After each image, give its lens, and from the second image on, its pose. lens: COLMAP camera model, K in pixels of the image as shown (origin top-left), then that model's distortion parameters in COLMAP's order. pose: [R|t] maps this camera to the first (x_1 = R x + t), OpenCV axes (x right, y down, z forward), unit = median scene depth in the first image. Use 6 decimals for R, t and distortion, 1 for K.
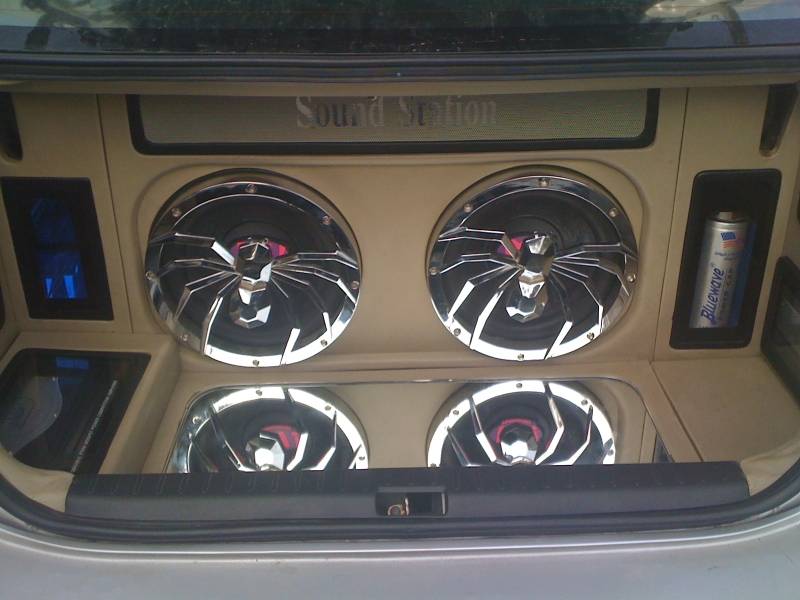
lens RADIAL K [[917.1, 0, 397.6], [0, 917.1, 295.0], [0, 0, 1]] dist [0.113382, 0.000000]
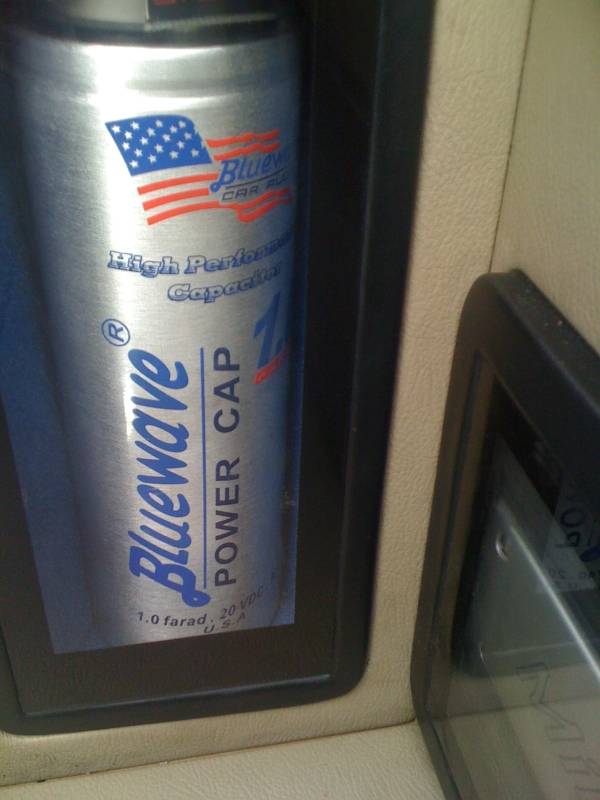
lens RADIAL K [[917.1, 0, 304.7], [0, 917.1, 401.2], [0, 0, 1]] dist [0.113382, 0.000000]
pose [[0.981278, -0.069149, 0.179753, 0.338957], [0.049827, 0.992696, 0.109869, -0.036207], [-0.186037, -0.098856, 0.977557, 0.821125]]
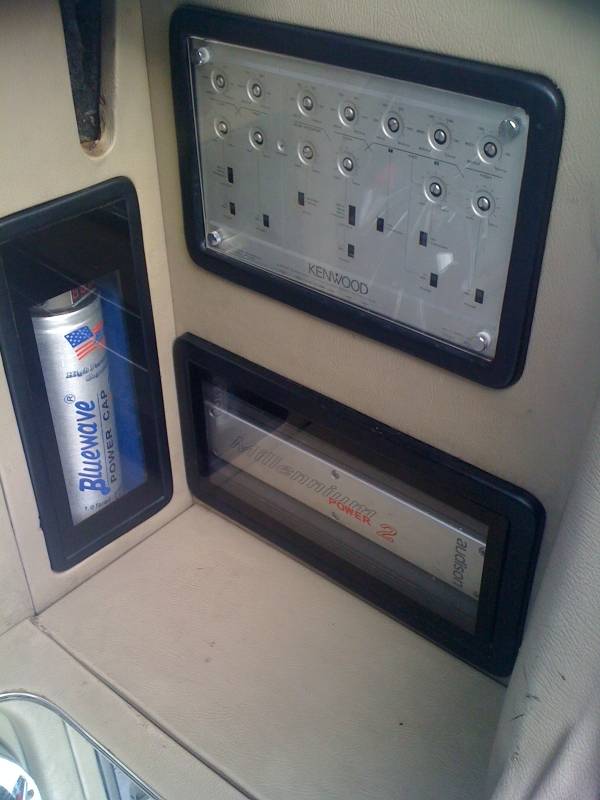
lens RADIAL K [[917.1, 0, 301.3], [0, 917.1, 406.0], [0, 0, 1]] dist [0.113382, 0.000000]
pose [[0.671537, -0.425537, 0.606593, 0.122324], [0.360120, 0.902895, 0.234722, -0.098631], [-0.647573, 0.060822, 0.759572, 0.545588]]
